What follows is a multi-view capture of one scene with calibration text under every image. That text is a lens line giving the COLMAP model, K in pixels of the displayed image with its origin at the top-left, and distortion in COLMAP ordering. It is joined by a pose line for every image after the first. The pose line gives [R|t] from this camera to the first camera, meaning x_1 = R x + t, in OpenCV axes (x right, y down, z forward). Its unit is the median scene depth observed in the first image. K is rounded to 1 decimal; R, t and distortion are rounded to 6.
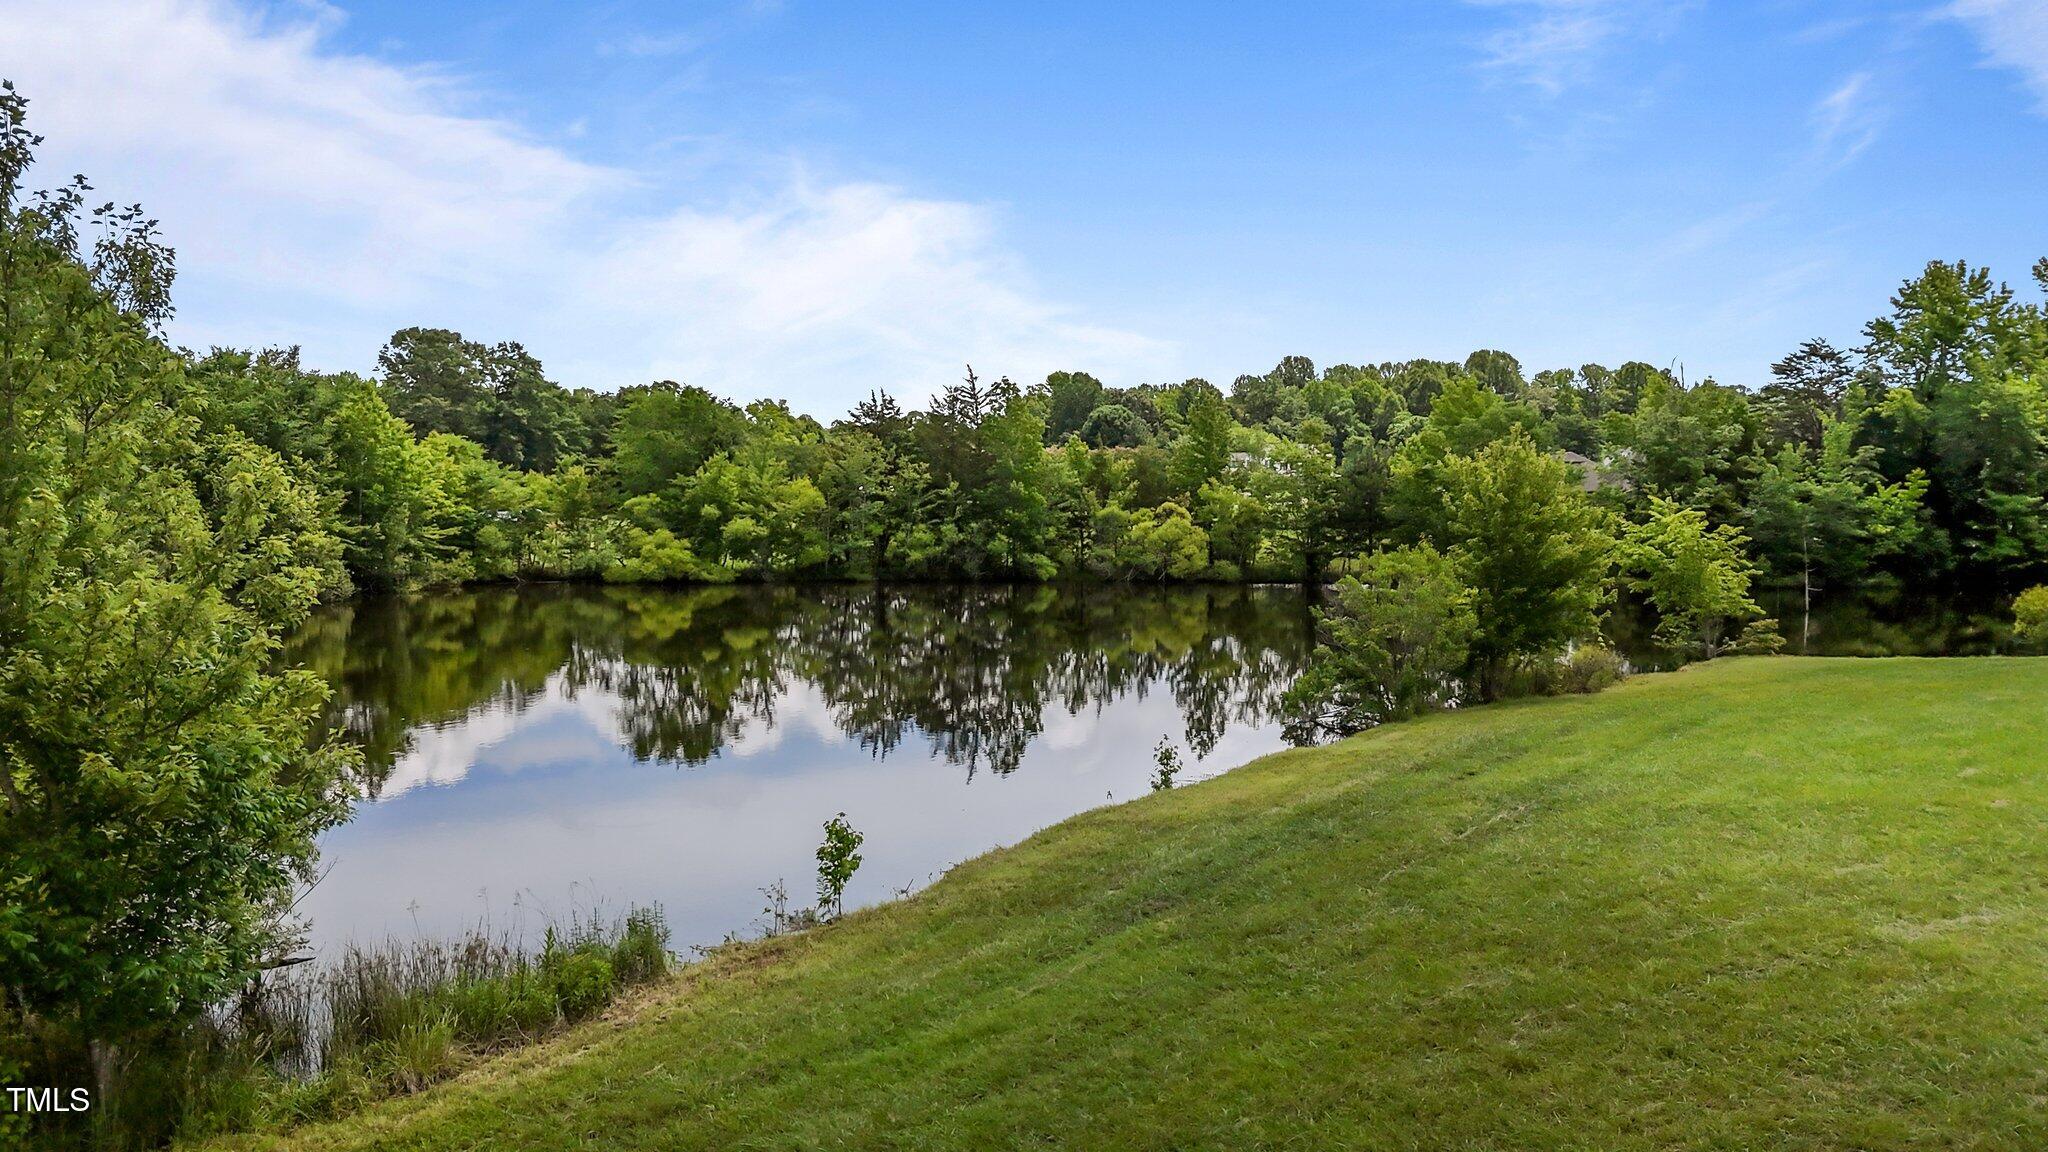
lens RADIAL K [[1506.9, 0, 1024.0], [0, 1506.9, 576.0], [0, 0, 1]] dist [0.089247, -0.090807]
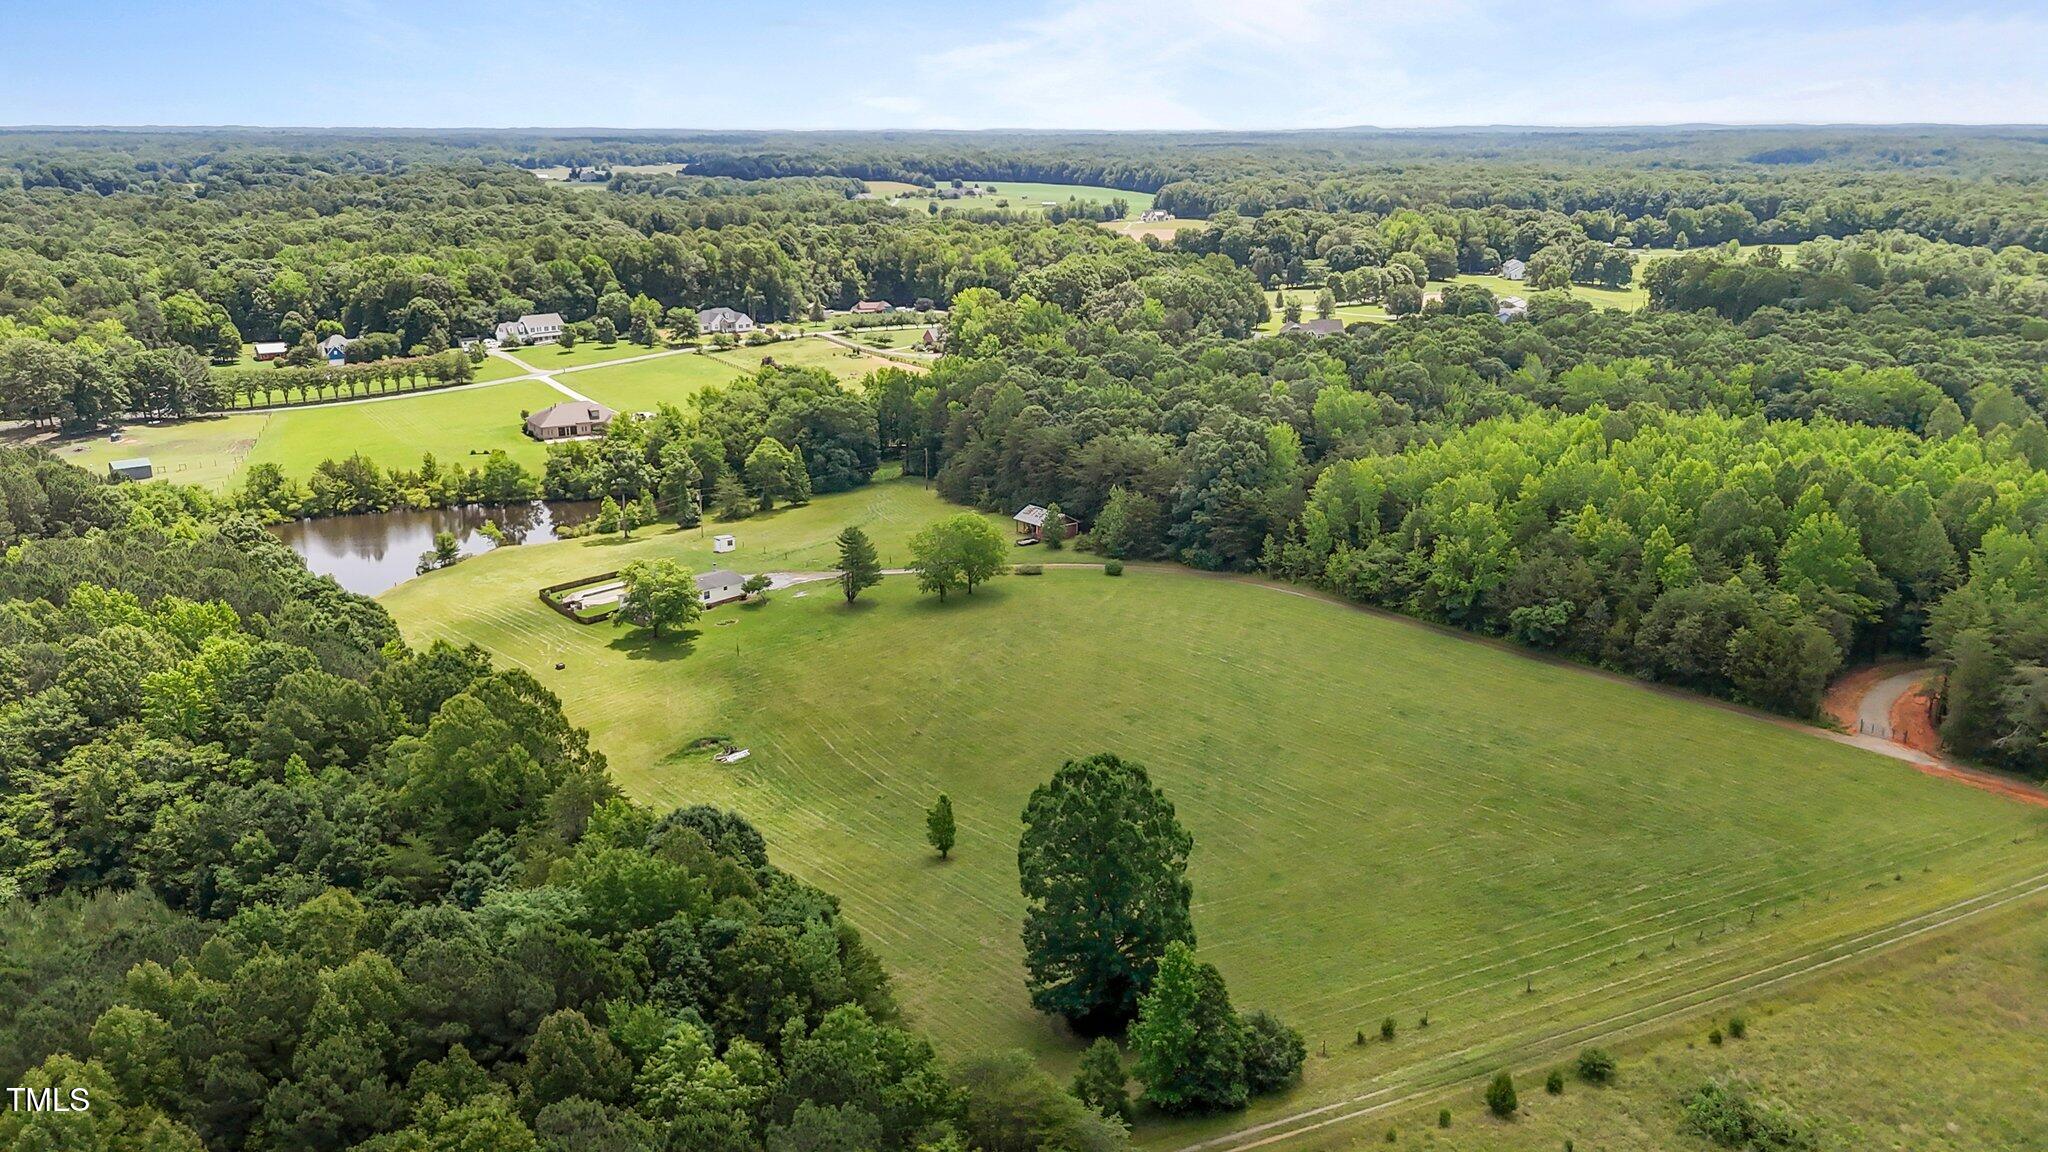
lens RADIAL K [[1512.9, 0, 1024.0], [0, 1512.9, 576.0], [0, 0, 1]] dist [0.076036, -0.082778]
pose [[0.924158, -0.107304, 0.366629, 0.071785], [0.021277, 0.972708, 0.231057, -0.680399], [-0.381417, -0.205732, 0.901219, -3.042163]]
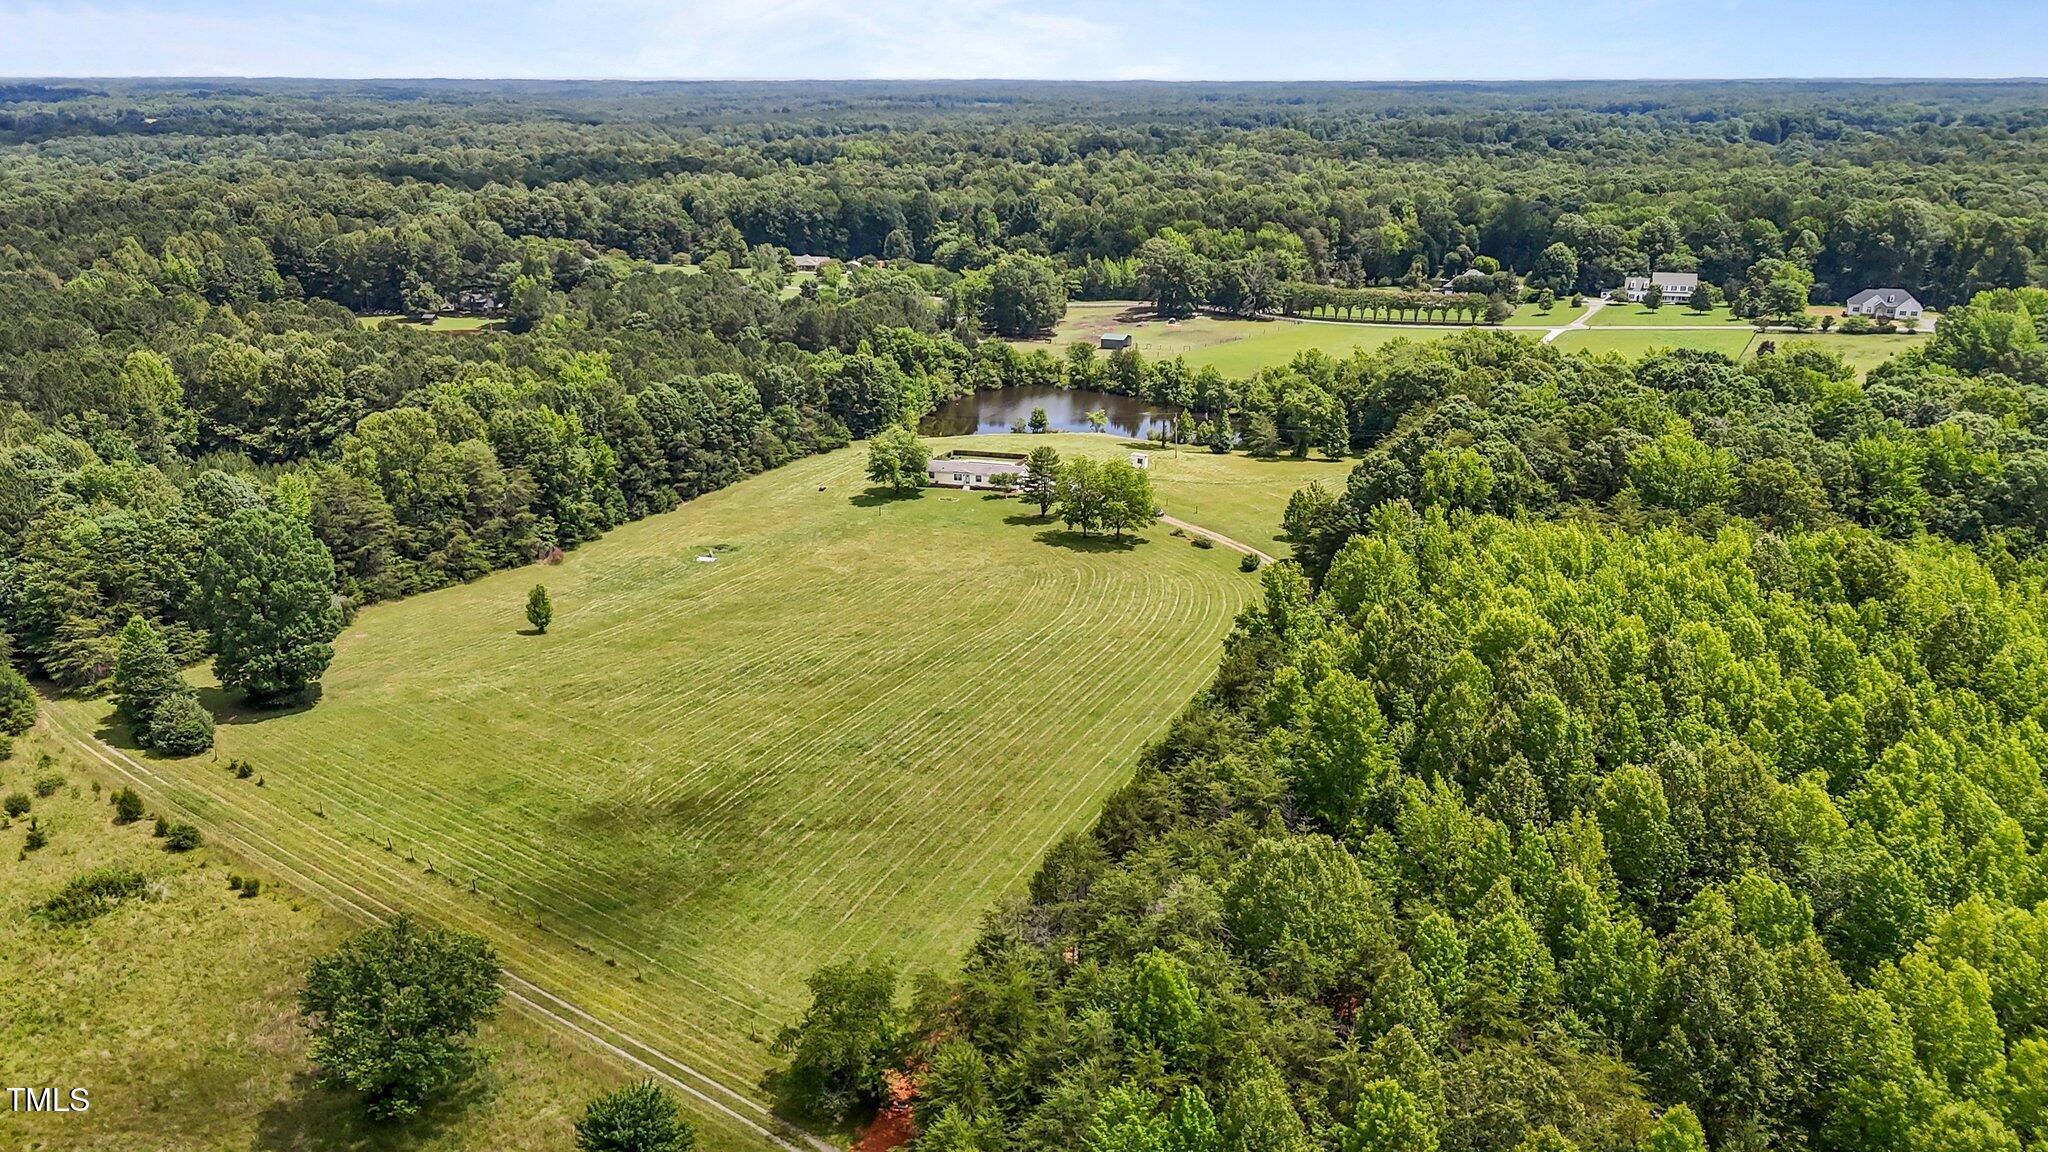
lens RADIAL K [[1506.9, 0, 1024.0], [0, 1506.9, 576.0], [0, 0, 1]] dist [0.089247, -0.090807]
pose [[0.759563, 0.205110, -0.617247, 2.670785], [-0.040116, 0.961944, 0.270287, -0.692327], [0.649195, -0.180538, 0.738885, -2.682425]]
